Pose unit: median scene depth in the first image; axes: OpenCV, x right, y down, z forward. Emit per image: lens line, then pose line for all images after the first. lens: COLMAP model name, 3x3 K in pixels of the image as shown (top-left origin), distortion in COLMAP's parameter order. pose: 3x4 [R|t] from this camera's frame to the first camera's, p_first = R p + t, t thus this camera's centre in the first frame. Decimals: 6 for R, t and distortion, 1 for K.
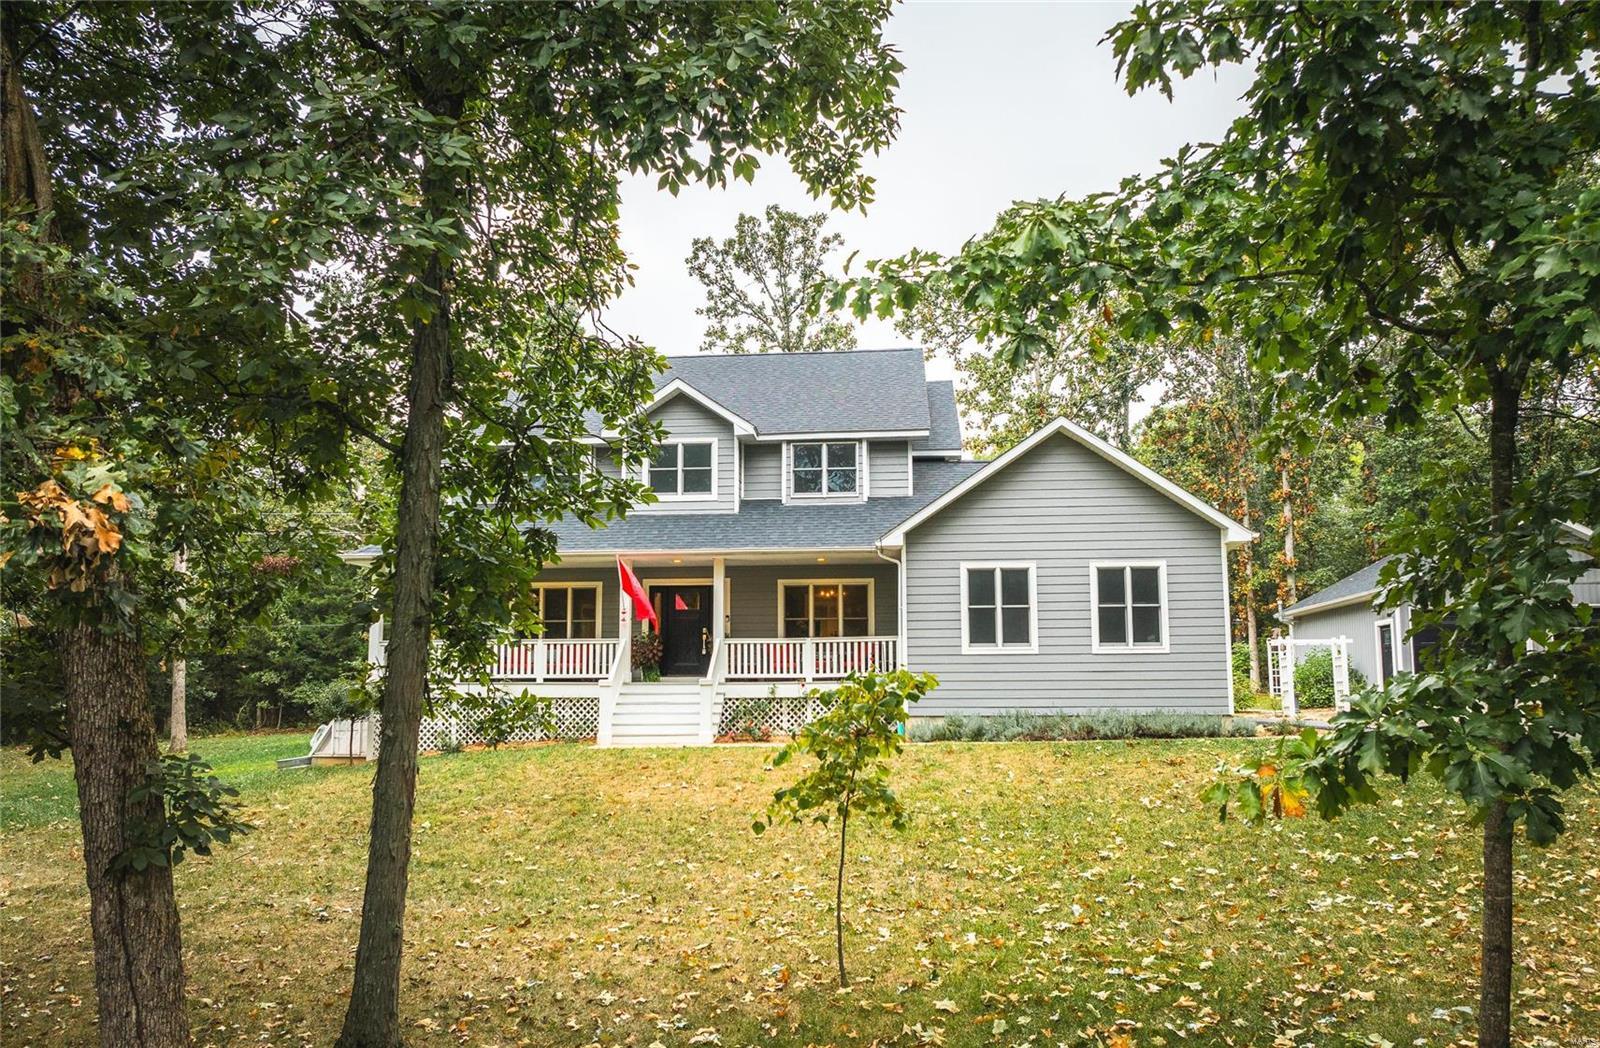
lens RADIAL K [[1150.8, 0, 804.8], [0, 1150.8, 581.6], [0, 0, 1]] dist [-0.053589, 0.034466]
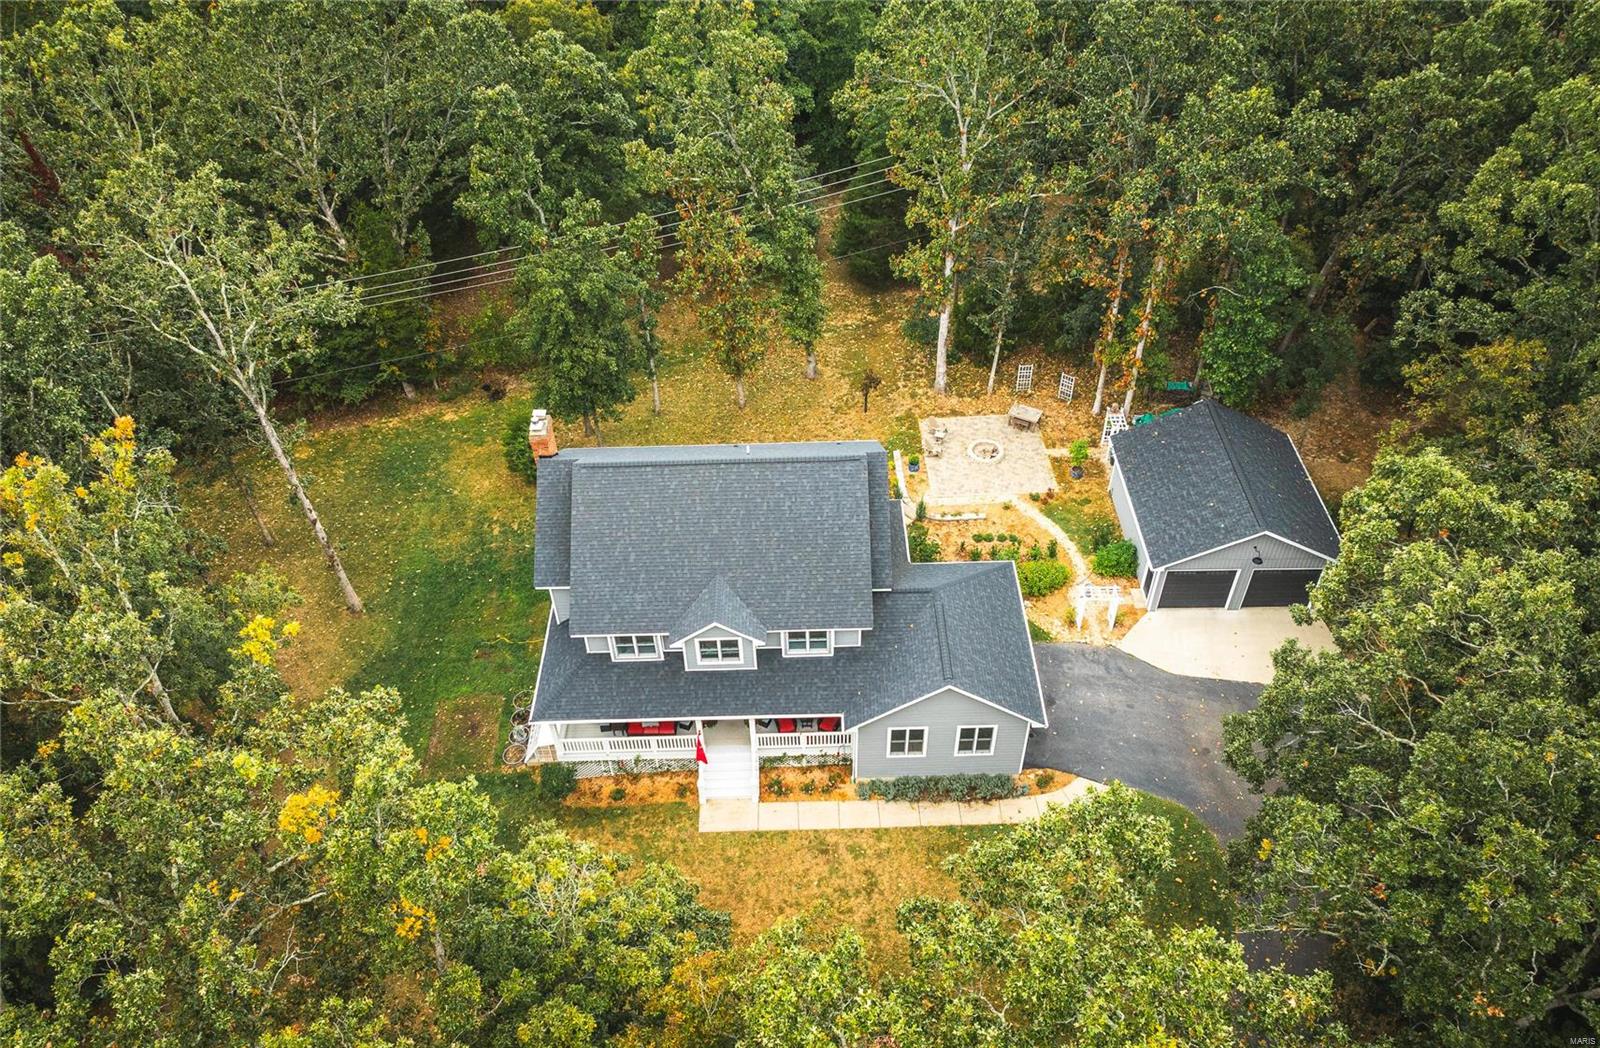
lens RADIAL K [[1145.2, 0, 804.6], [0, 1145.2, 554.5], [0, 0, 1]] dist [-0.044352, -0.000310]
pose [[0.995580, -0.079977, 0.049231, -0.065394], [0.012372, 0.631330, 0.775415, -1.622893], [-0.093097, -0.771379, 0.629529, 0.075646]]
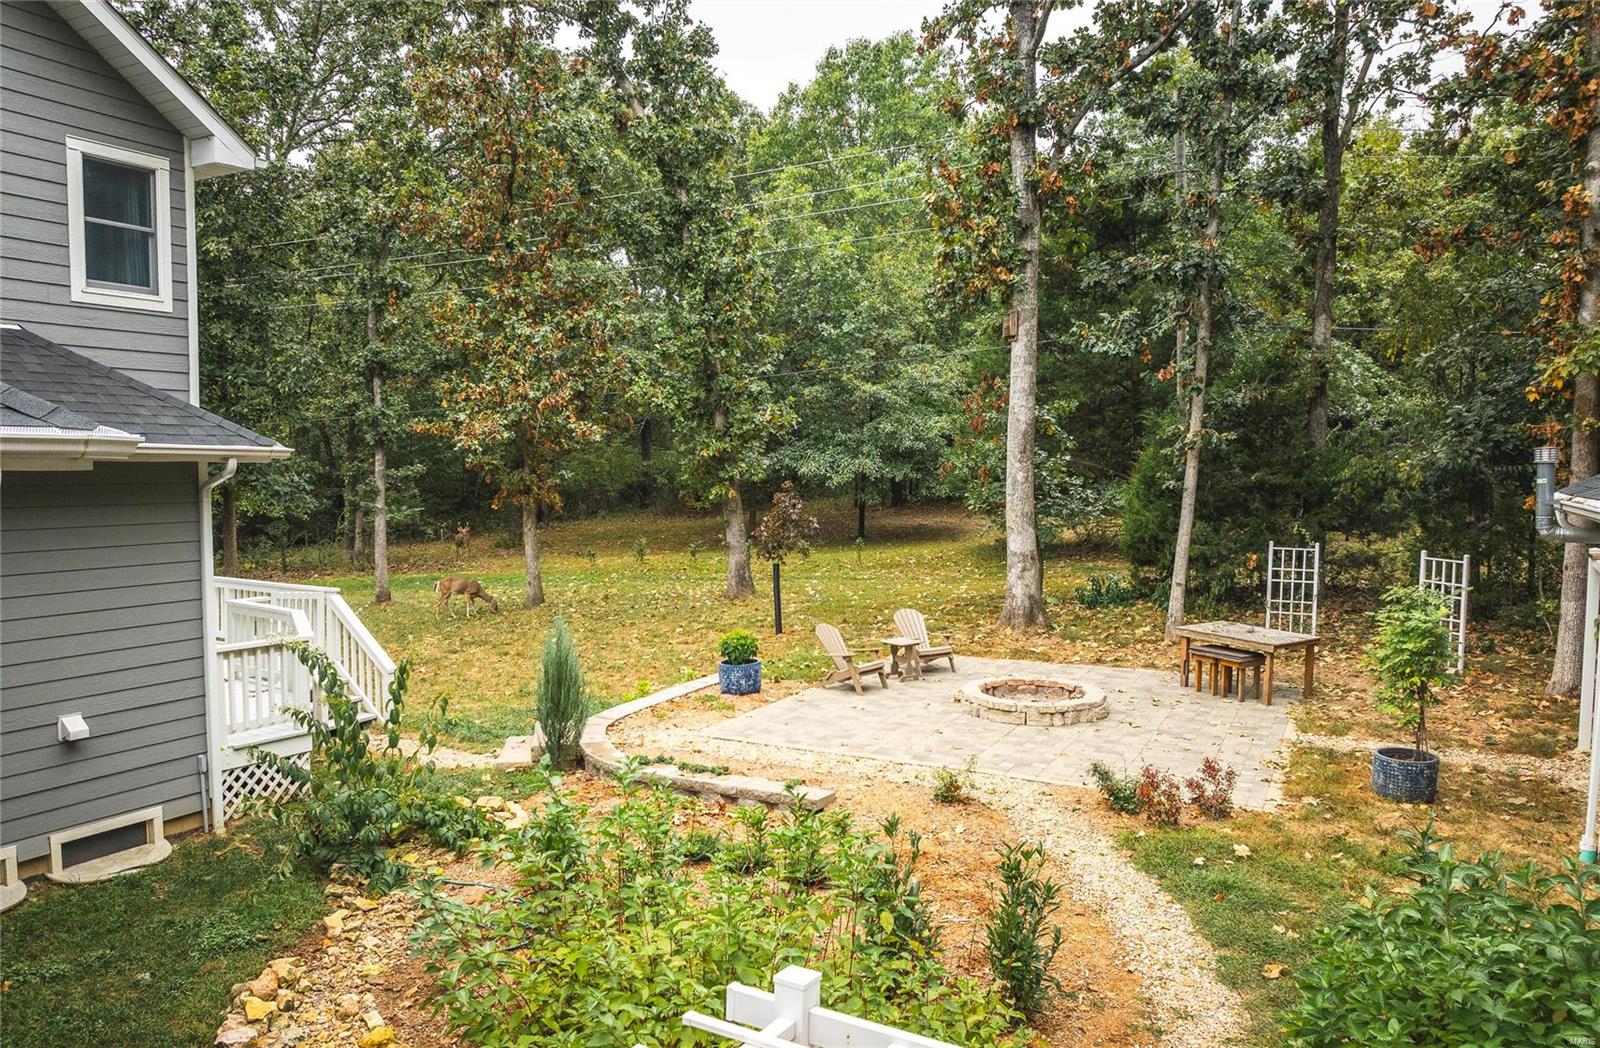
lens RADIAL K [[1145.2, 0, 804.6], [0, 1145.2, 554.5], [0, 0, 1]] dist [-0.044352, -0.000310]
pose [[0.914649, 0.048062, -0.401382, 0.604862], [0.030366, 0.981933, 0.186775, -0.012640], [0.403108, -0.183022, 0.896665, 1.194809]]
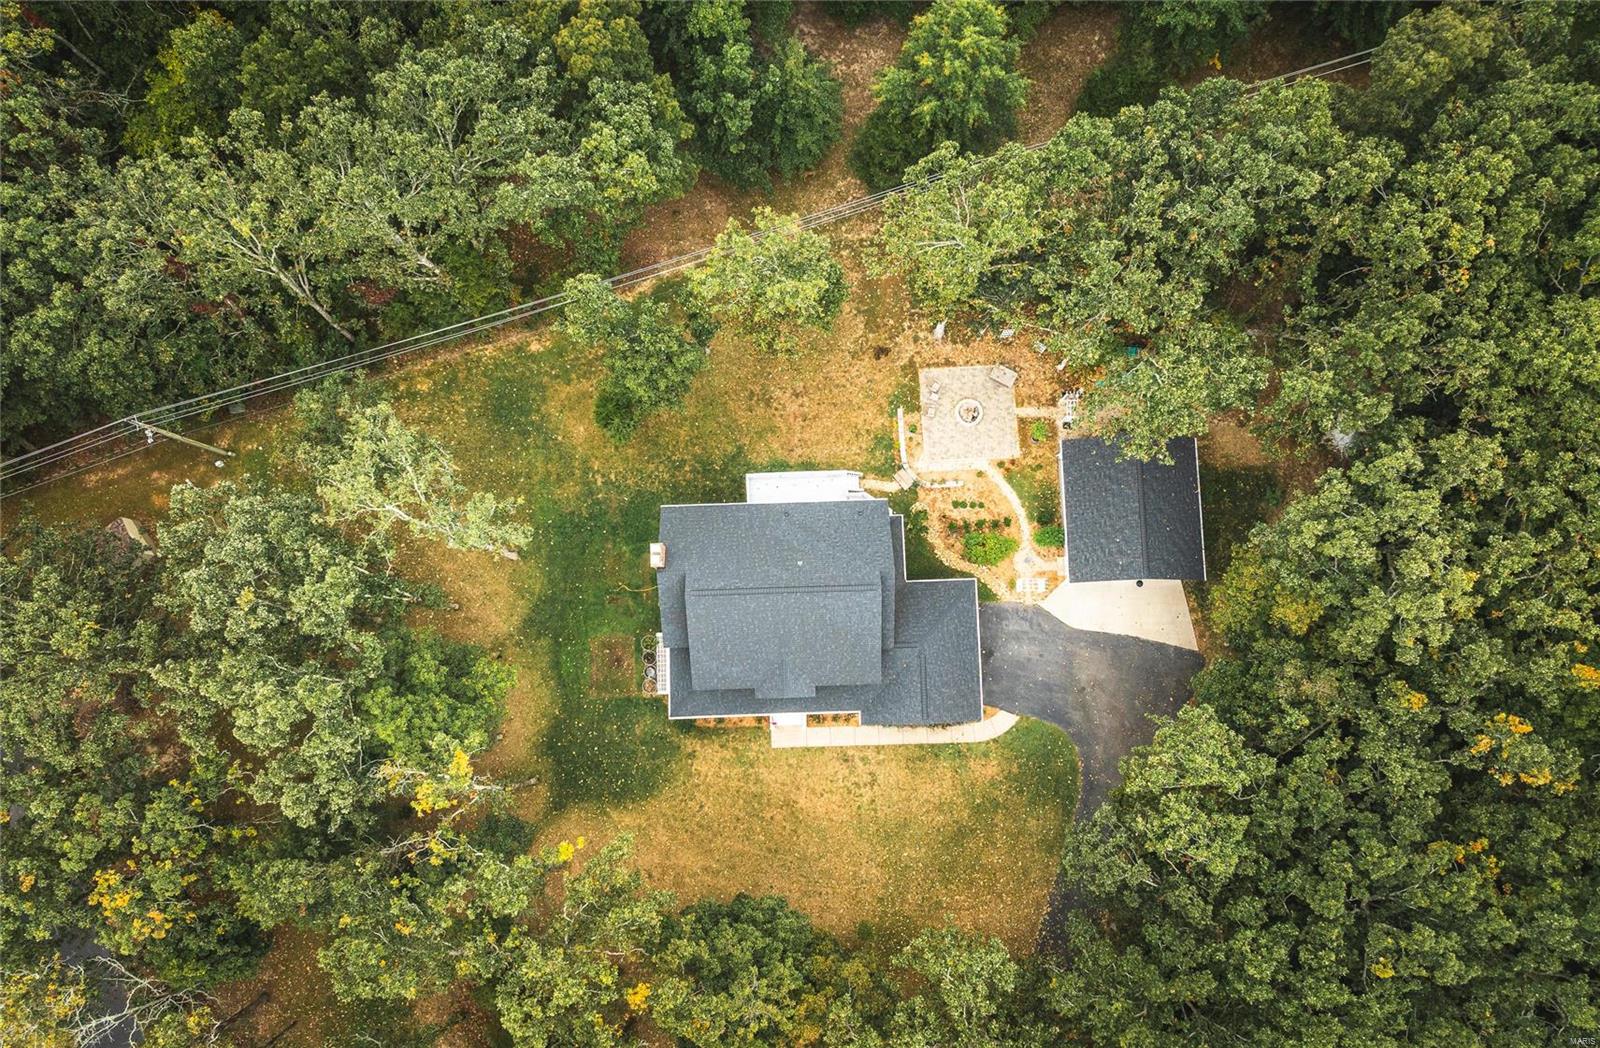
lens RADIAL K [[1145.2, 0, 804.6], [0, 1145.2, 554.5], [0, 0, 1]] dist [-0.044352, -0.000310]
pose [[0.994294, -0.106515, 0.005738, -0.053092], [-0.004580, 0.011120, 0.999928, -3.067430], [-0.106572, -0.994249, 0.010569, 1.421781]]
